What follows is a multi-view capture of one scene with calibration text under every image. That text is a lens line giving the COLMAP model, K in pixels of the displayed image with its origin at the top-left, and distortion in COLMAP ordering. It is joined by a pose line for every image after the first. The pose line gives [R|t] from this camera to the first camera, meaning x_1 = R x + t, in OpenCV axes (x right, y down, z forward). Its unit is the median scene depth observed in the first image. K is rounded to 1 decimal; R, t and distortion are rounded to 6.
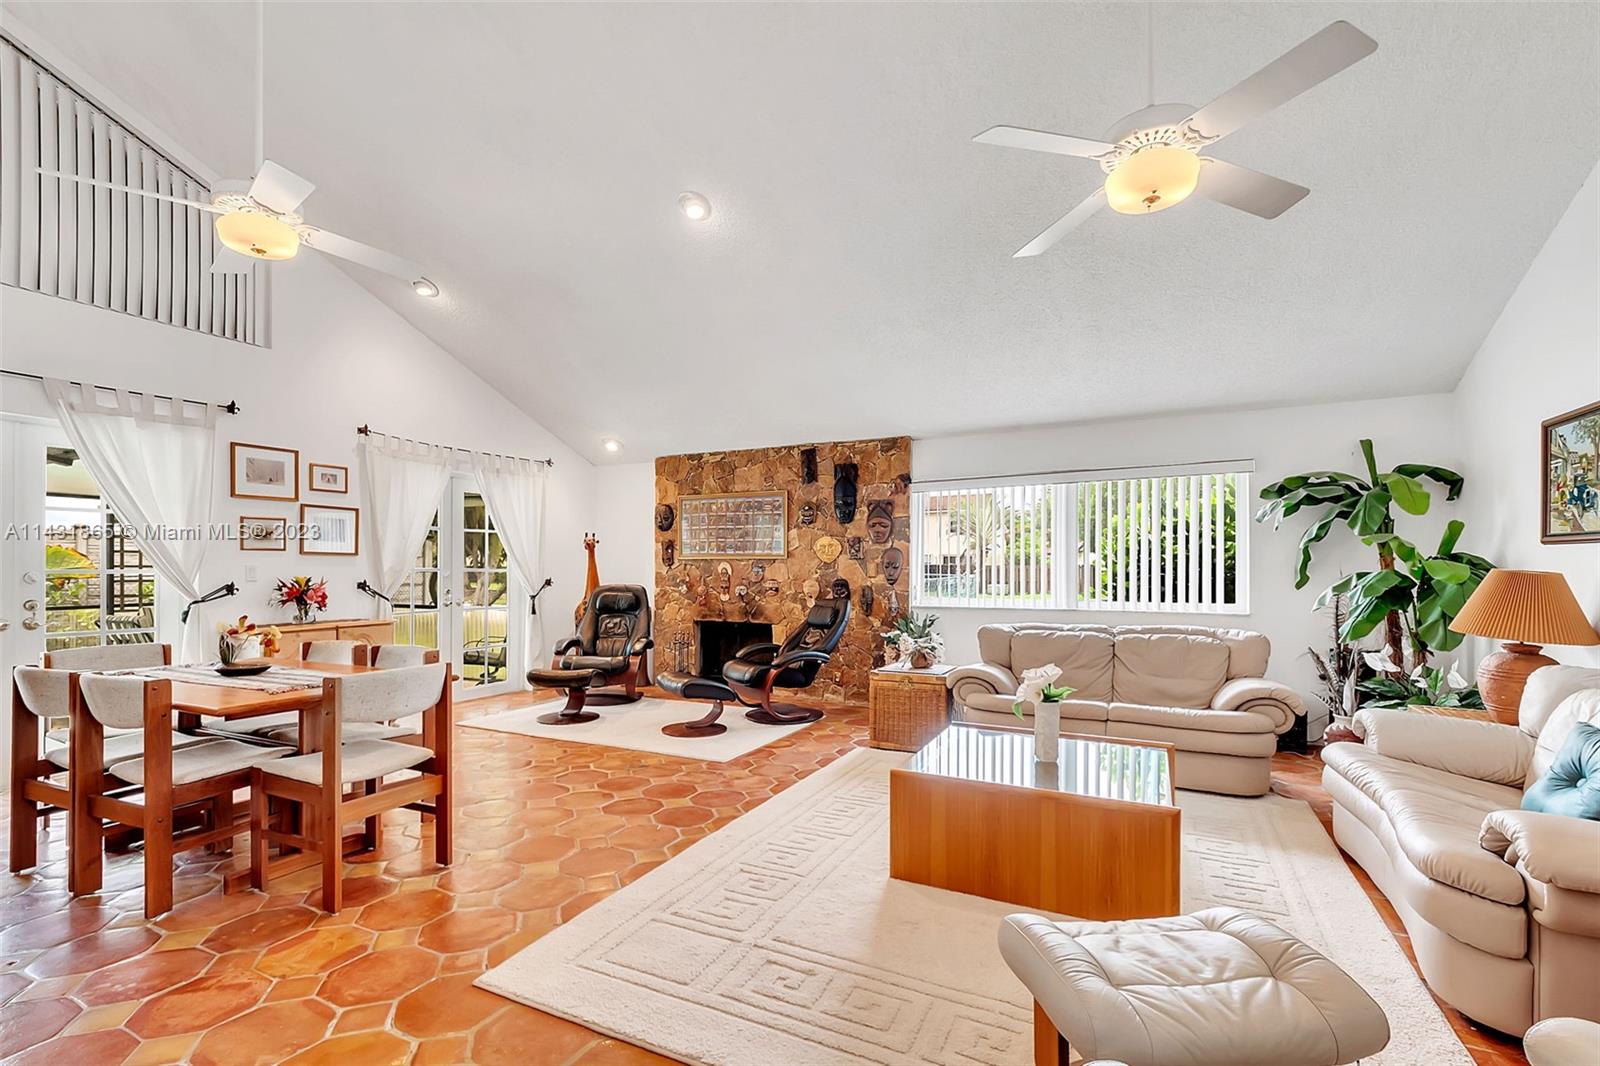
lens RADIAL K [[722.4, 0, 791.0], [0, 722.4, 578.9], [0, 0, 1]] dist [0.001580, 0.000259]
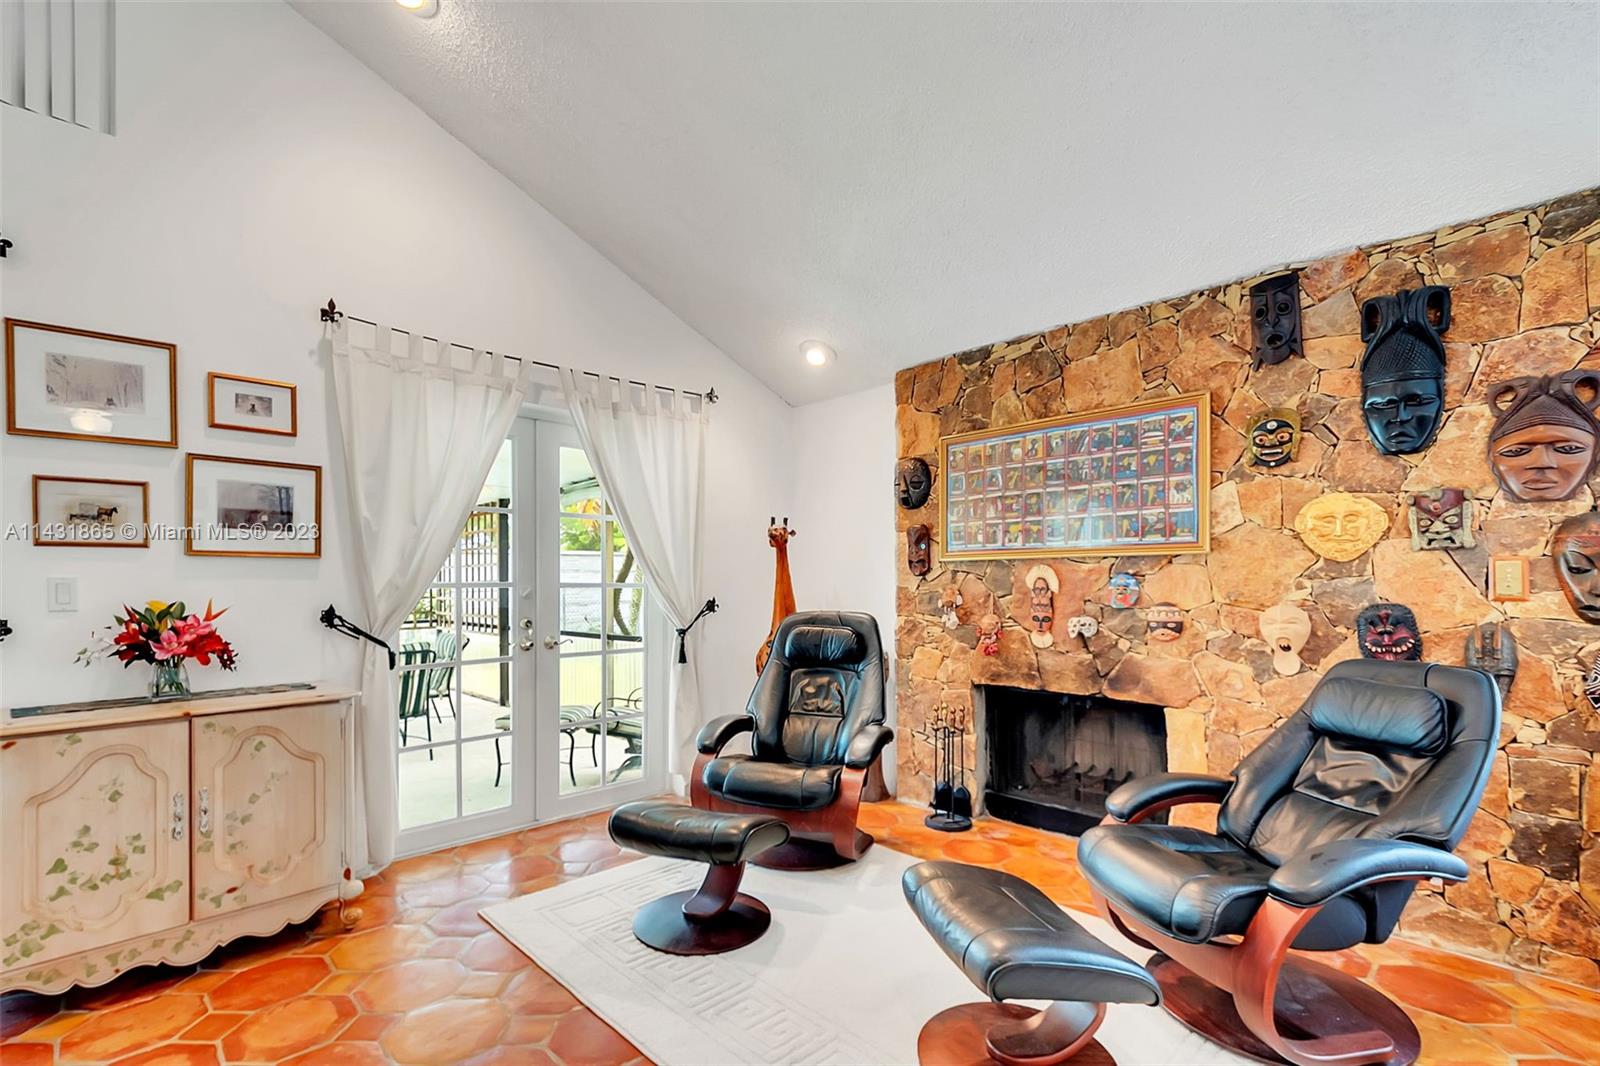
lens RADIAL K [[722.4, 0, 791.0], [0, 722.4, 578.9], [0, 0, 1]] dist [0.001580, 0.000259]
pose [[0.946605, -0.007812, -0.322301, -0.098618], [0.001981, 0.999828, -0.018415, -0.006254], [0.322390, 0.016793, 0.946458, 0.519756]]
